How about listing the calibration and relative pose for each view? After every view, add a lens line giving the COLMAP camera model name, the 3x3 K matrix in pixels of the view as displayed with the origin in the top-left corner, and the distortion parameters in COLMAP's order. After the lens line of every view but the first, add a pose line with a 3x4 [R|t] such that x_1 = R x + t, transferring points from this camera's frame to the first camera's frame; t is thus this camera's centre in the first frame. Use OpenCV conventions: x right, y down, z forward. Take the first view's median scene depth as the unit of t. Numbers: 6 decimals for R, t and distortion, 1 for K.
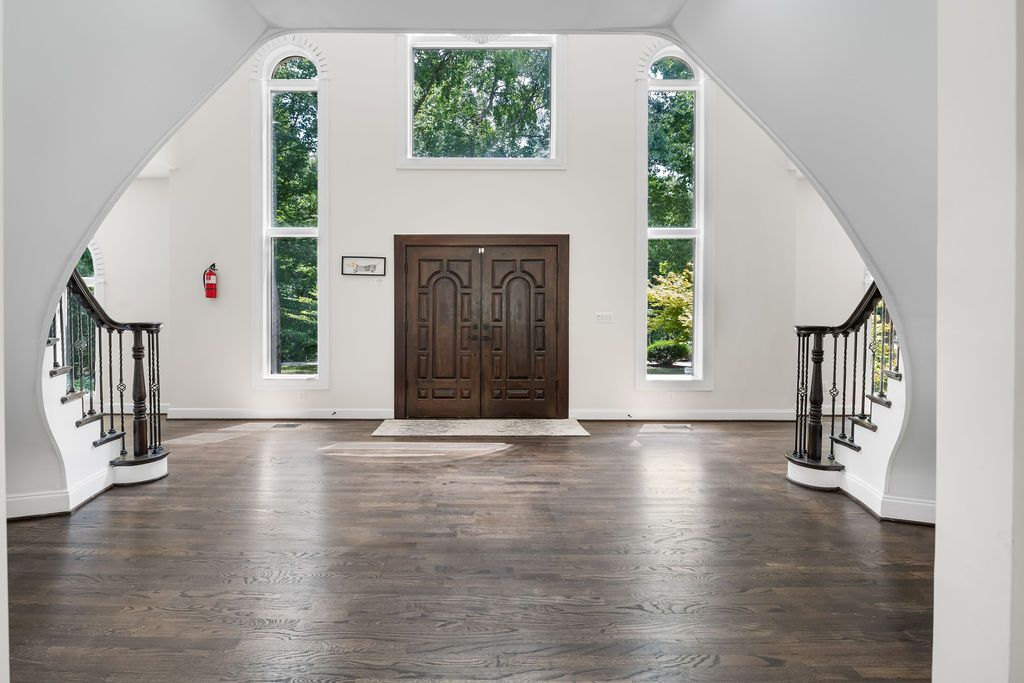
lens RADIAL K [[445.1, 0, 507.8], [0, 445.1, 336.9], [0, 0, 1]] dist [-0.002197, 0.000154]
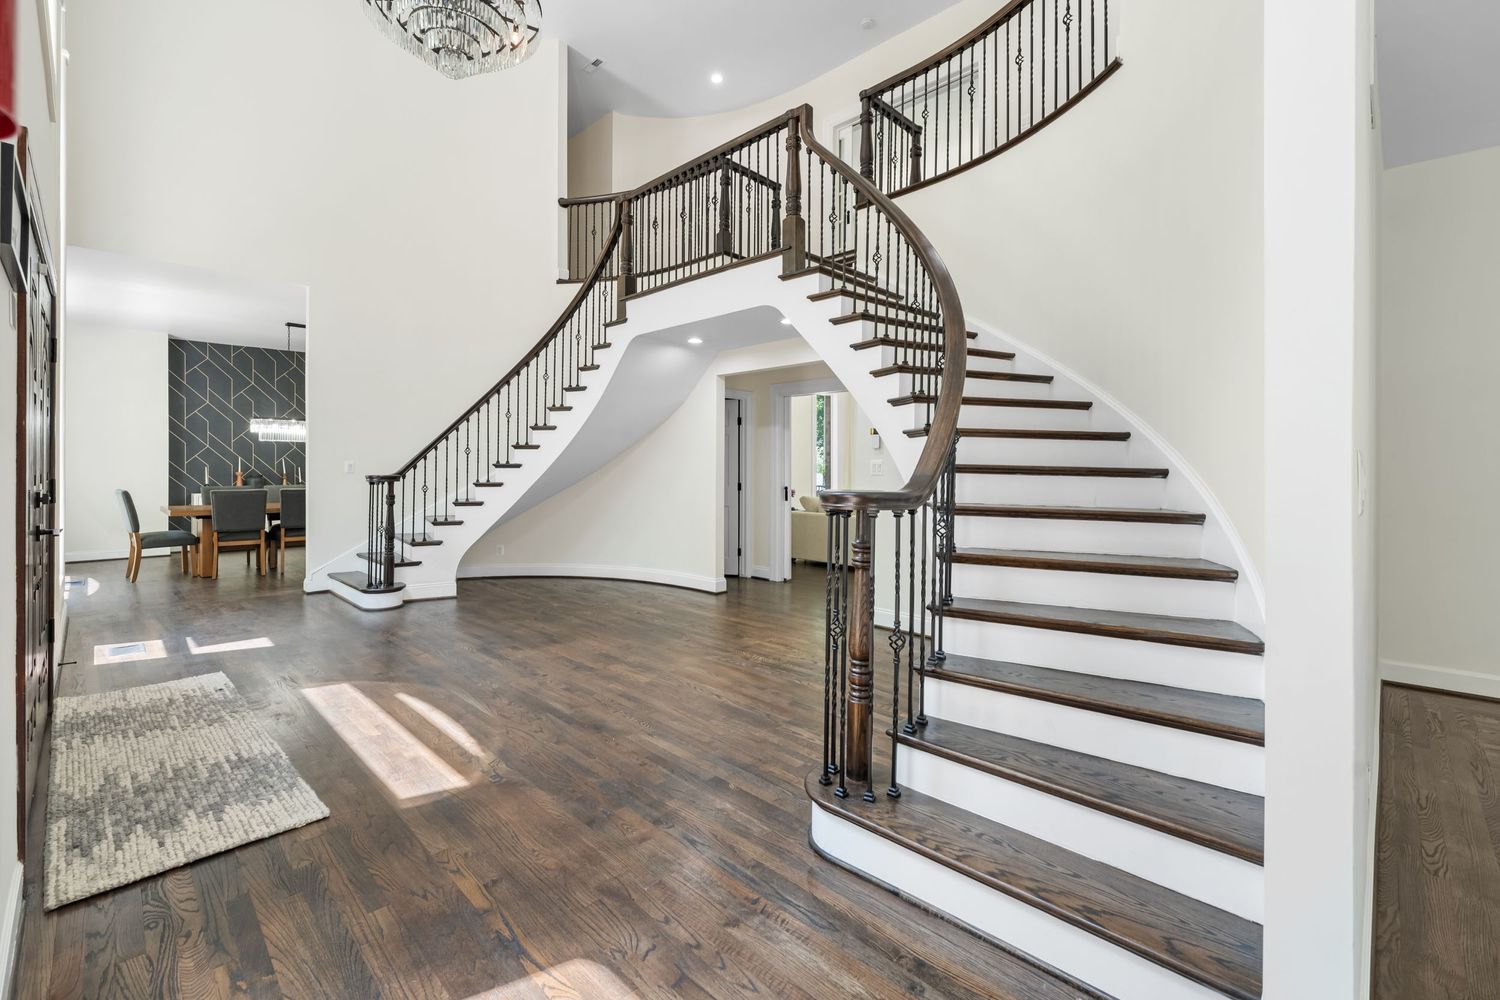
lens RADIAL K [[652.0, 0, 715.0], [0, 652.0, 463.9], [0, 0, 1]] dist [-0.002197, 0.000154]
pose [[-0.658423, -0.002603, 0.752644, -1.222971], [0.019982, 0.999581, 0.020938, -0.074071], [-0.752383, 0.028826, -0.658095, 1.512176]]
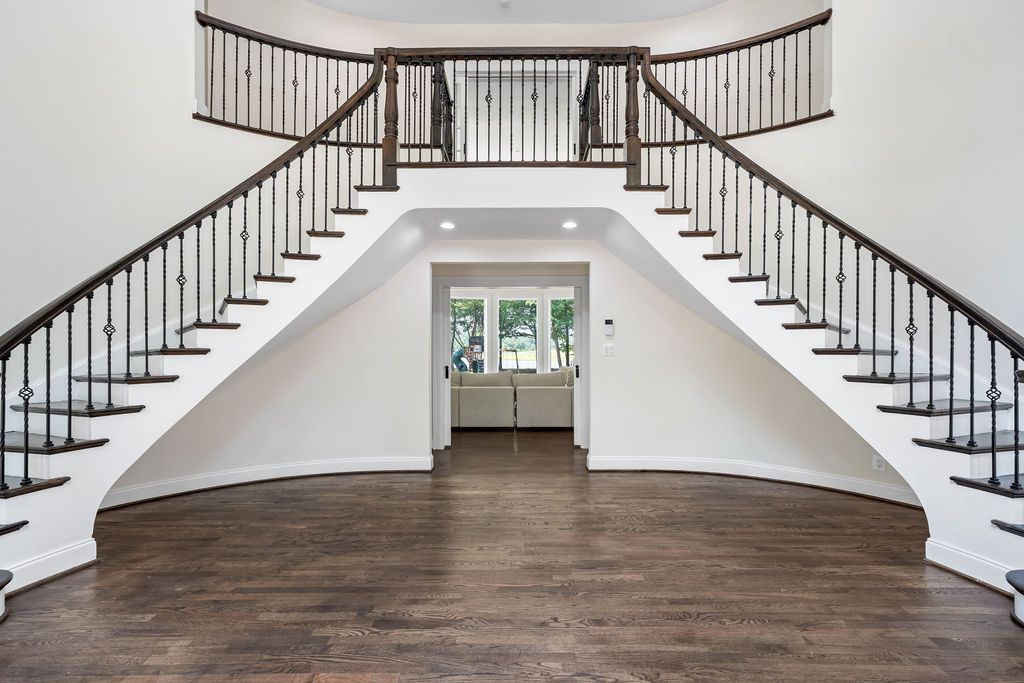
lens RADIAL K [[445.1, 0, 518.7], [0, 445.1, 344.8], [0, 0, 1]] dist [-0.002197, 0.000154]
pose [[-0.998648, -0.001644, 0.051955, -0.120718], [0.000091, 0.999443, 0.033373, -0.085464], [-0.051981, 0.033333, -0.998092, 1.600803]]
